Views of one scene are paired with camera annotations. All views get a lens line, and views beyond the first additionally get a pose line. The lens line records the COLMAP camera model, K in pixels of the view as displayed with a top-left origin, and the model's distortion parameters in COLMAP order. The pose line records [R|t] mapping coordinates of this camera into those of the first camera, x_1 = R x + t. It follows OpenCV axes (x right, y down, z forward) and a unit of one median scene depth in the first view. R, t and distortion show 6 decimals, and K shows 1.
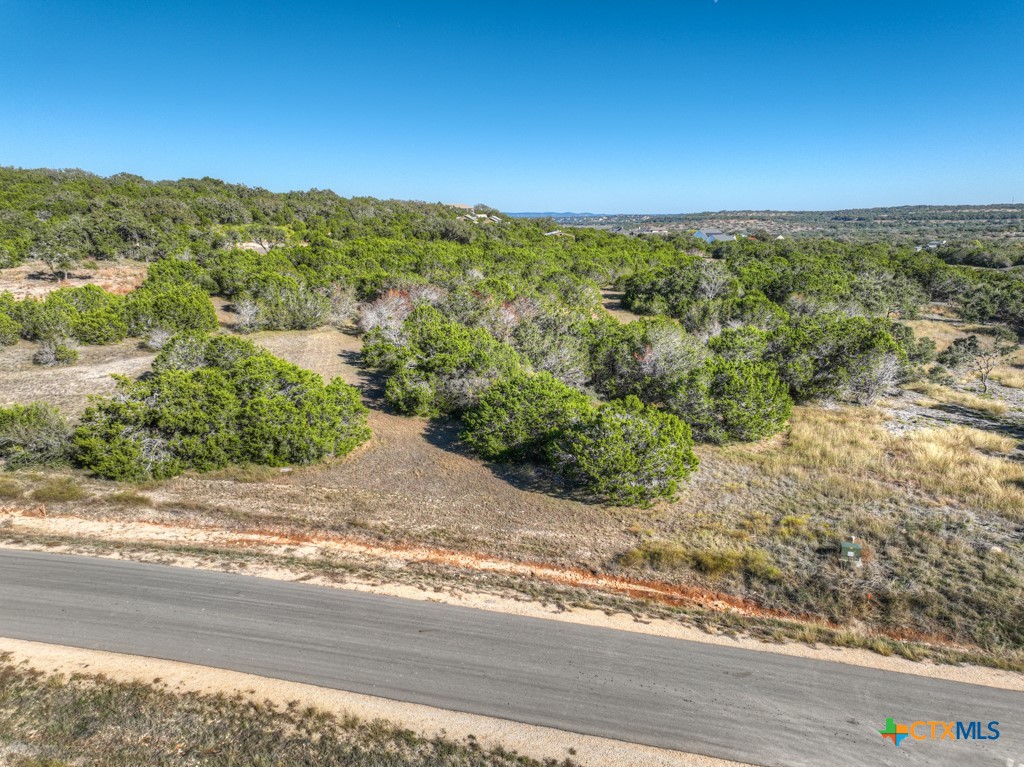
lens RADIAL K [[719.3, 0, 512.0], [0, 719.3, 383.5], [0, 0, 1]] dist [-0.004313, 0.022811]
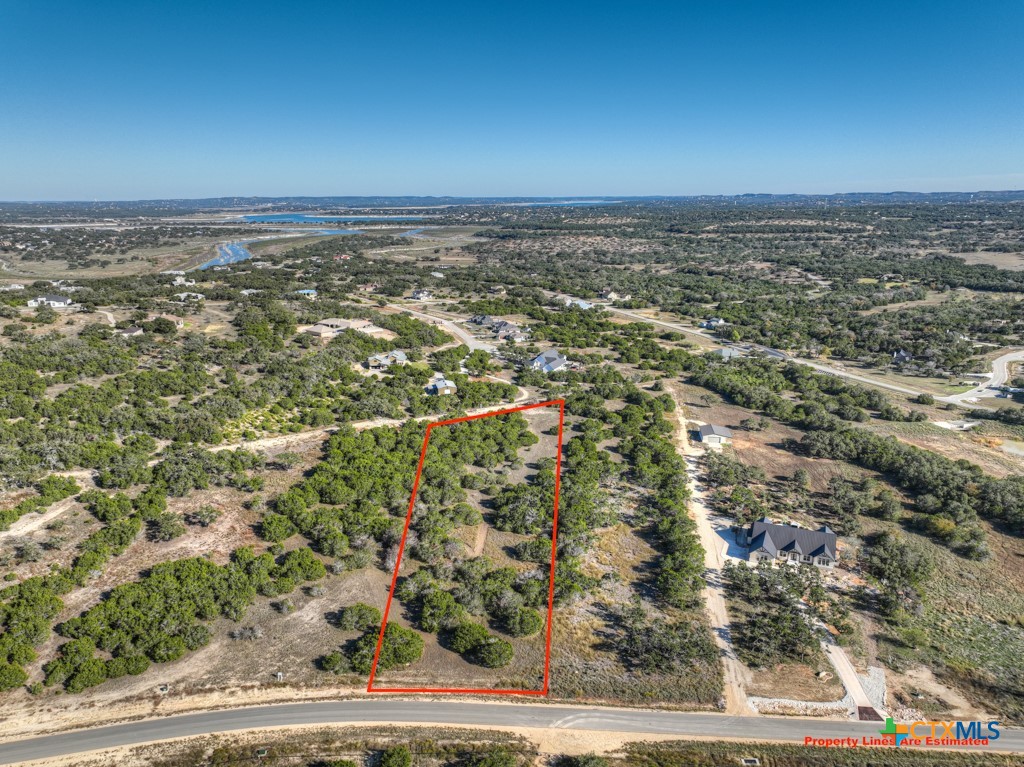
lens RADIAL K [[719.3, 0, 512.0], [0, 719.3, 383.5], [0, 0, 1]] dist [-0.004313, 0.022811]
pose [[0.982442, -0.048526, 0.180147, -0.475273], [0.043445, 0.998542, 0.032048, -1.783234], [-0.181440, -0.023659, 0.983117, -3.414309]]
